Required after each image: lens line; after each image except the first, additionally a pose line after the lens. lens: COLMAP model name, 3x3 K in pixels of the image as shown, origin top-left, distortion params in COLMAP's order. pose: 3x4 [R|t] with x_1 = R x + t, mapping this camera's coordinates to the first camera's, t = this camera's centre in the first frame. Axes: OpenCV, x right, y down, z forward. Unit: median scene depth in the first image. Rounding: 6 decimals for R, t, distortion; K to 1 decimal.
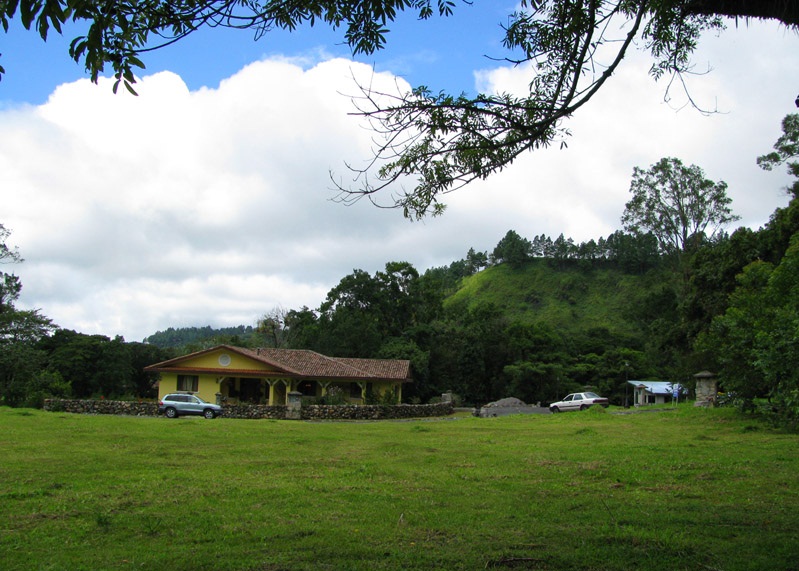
lens RADIAL K [[872.3, 0, 403.3], [0, 872.3, 286.5], [0, 0, 1]] dist [-0.140295, 0.000000]
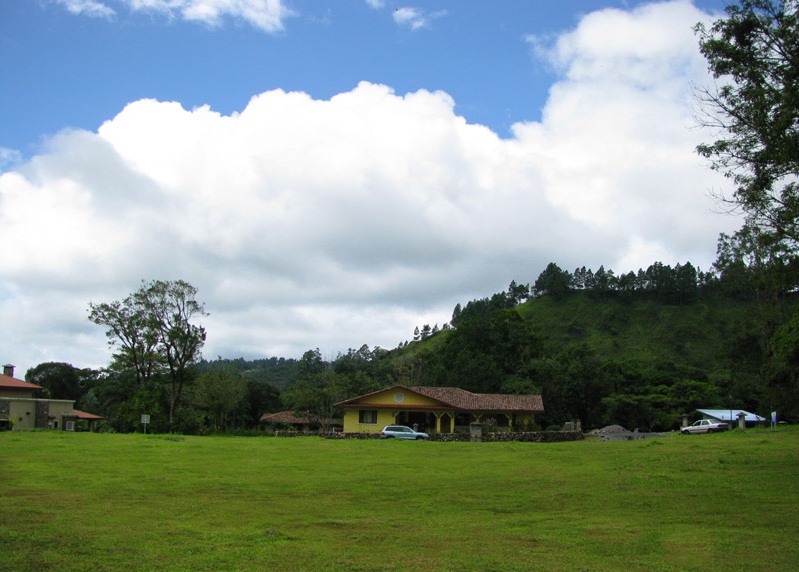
lens RADIAL K [[872.3, 0, 424.9], [0, 872.3, 281.8], [0, 0, 1]] dist [-0.140295, 0.000000]
pose [[0.999904, -0.009642, -0.009984, -0.078124], [0.009237, 0.999162, -0.039870, -0.014687], [0.010360, 0.039774, 0.999155, -0.119352]]
